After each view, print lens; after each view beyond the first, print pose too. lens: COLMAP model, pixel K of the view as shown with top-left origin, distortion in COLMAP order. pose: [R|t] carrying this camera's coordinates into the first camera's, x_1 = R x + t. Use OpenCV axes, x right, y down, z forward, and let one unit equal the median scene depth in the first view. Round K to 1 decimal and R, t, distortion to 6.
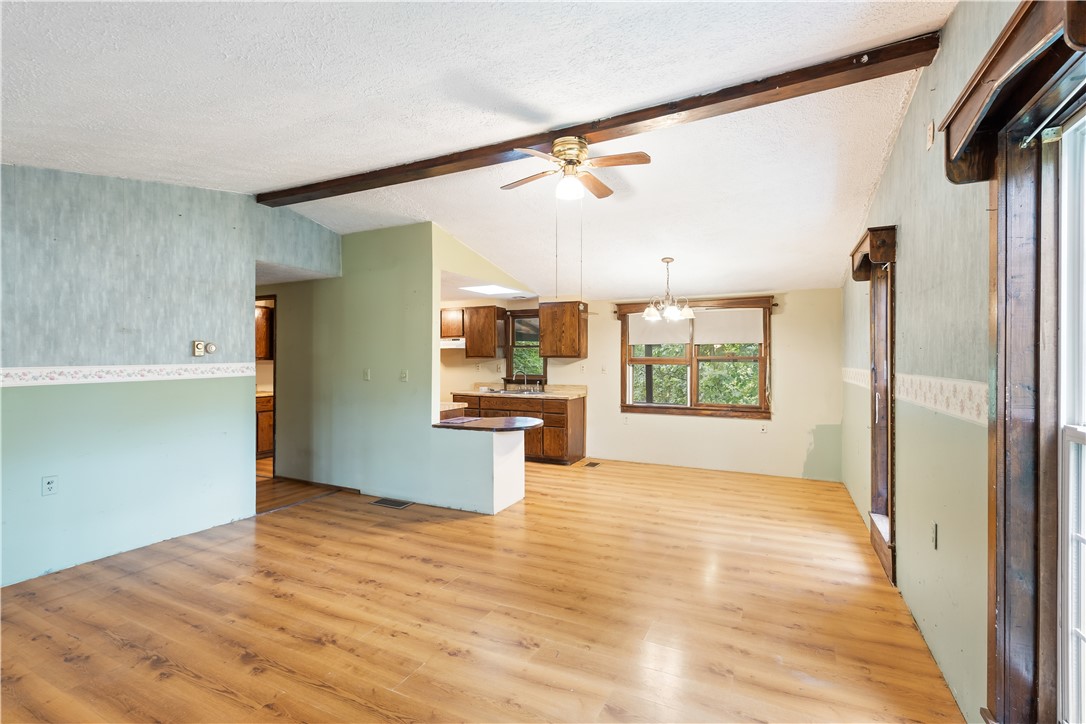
lens RADIAL K [[484.4, 0, 545.2], [0, 484.4, 359.7], [0, 0, 1]] dist [-0.001928, 0.000208]
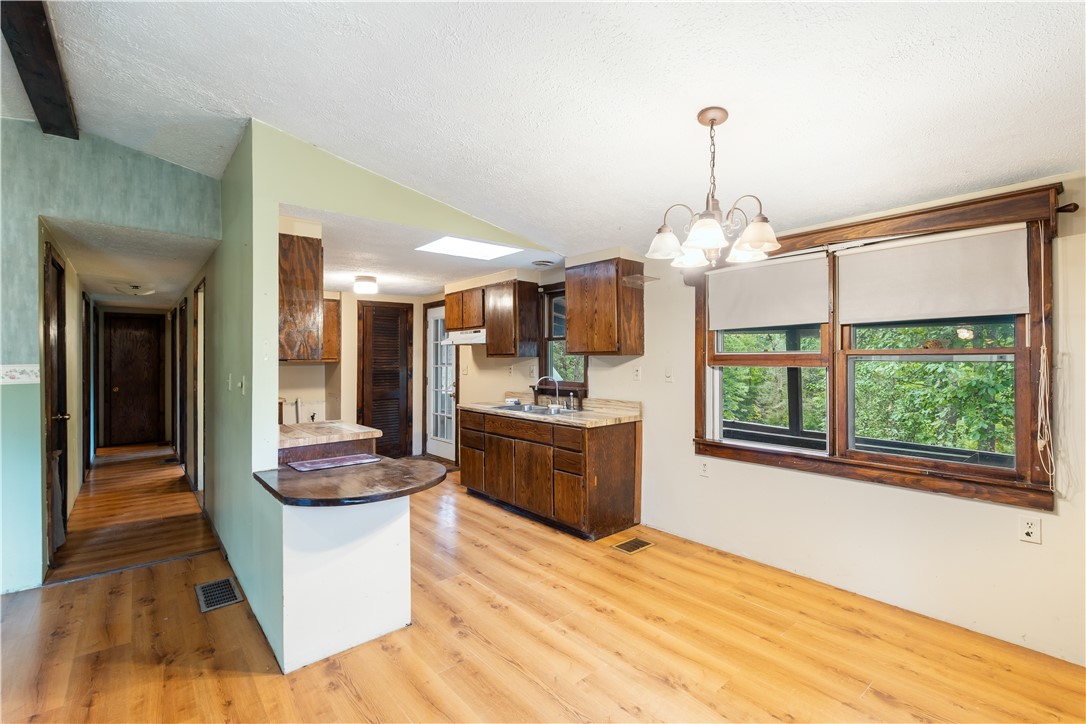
lens RADIAL K [[484.4, 0, 545.2], [0, 484.4, 359.7], [0, 0, 1]] dist [-0.001928, 0.000208]
pose [[0.917586, -0.004808, -0.397509, 0.247822], [0.004391, 0.999988, -0.001958, 0.002824], [0.397514, 0.000051, 0.917596, 0.487290]]
